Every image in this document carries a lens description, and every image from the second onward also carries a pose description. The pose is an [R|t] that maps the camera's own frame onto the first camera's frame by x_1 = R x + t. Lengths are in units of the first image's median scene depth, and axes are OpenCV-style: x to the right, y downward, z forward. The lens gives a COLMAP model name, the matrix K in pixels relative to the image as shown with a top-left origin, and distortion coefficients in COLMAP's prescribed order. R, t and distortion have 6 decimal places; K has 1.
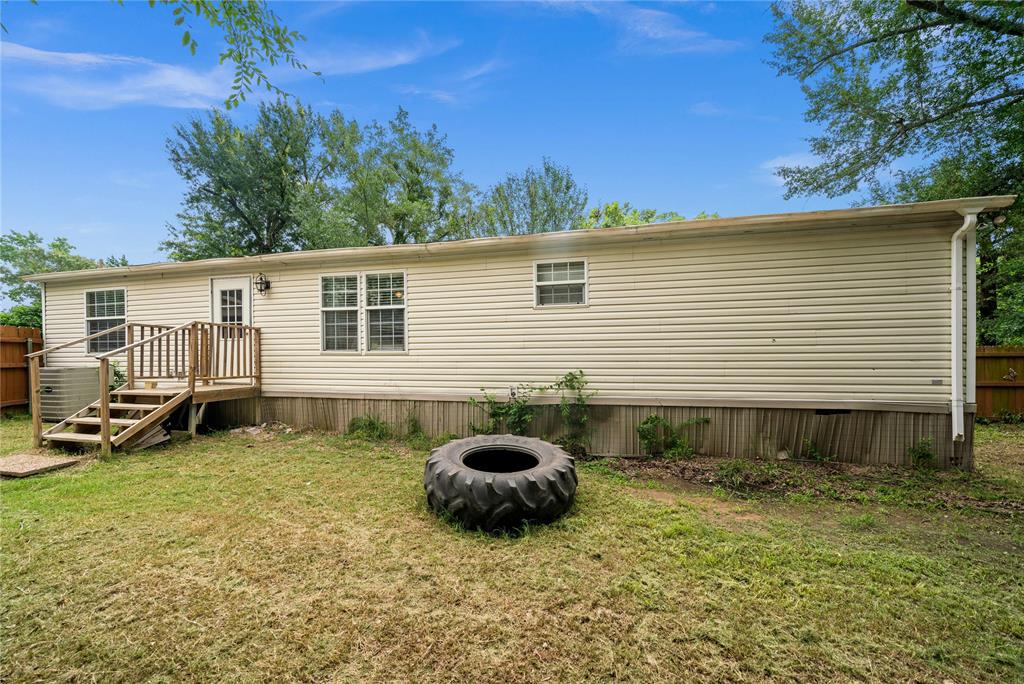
lens RADIAL K [[359.3, 0, 480.2], [0, 359.3, 369.9], [0, 0, 1]] dist [-0.004362, -0.000096]
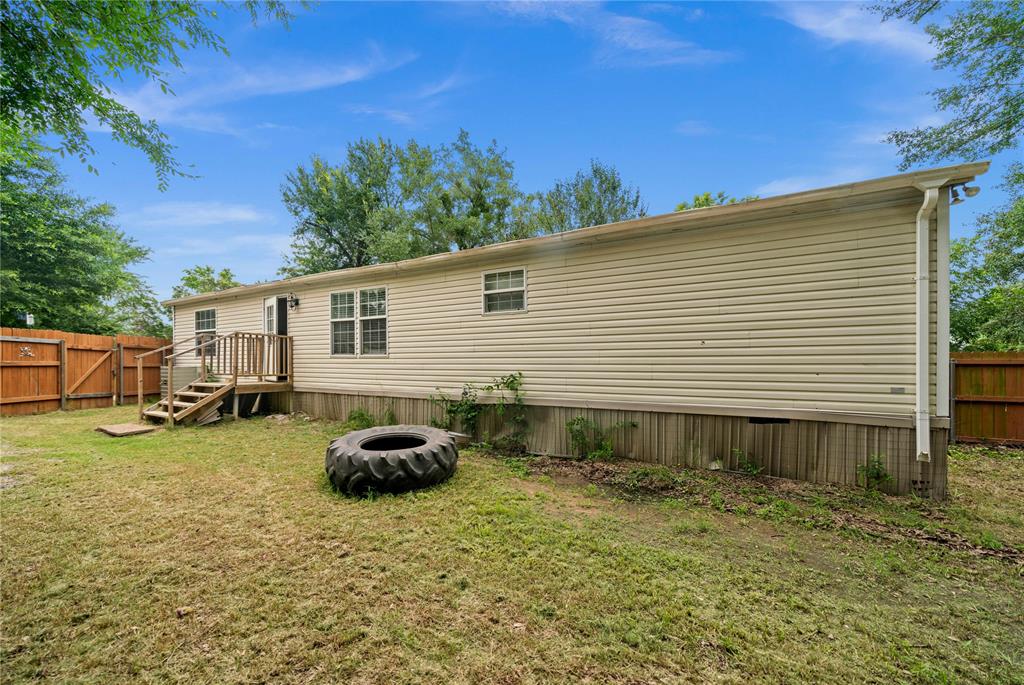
lens RADIAL K [[361.1, 0, 482.9], [0, 361.1, 377.4], [0, 0, 1]] dist [-0.004063, -0.000149]
pose [[0.966332, 0.017394, -0.256711, 0.433528], [-0.017945, 0.999839, 0.000195, 0.016921], [0.256673, 0.004418, 0.966488, -0.057480]]
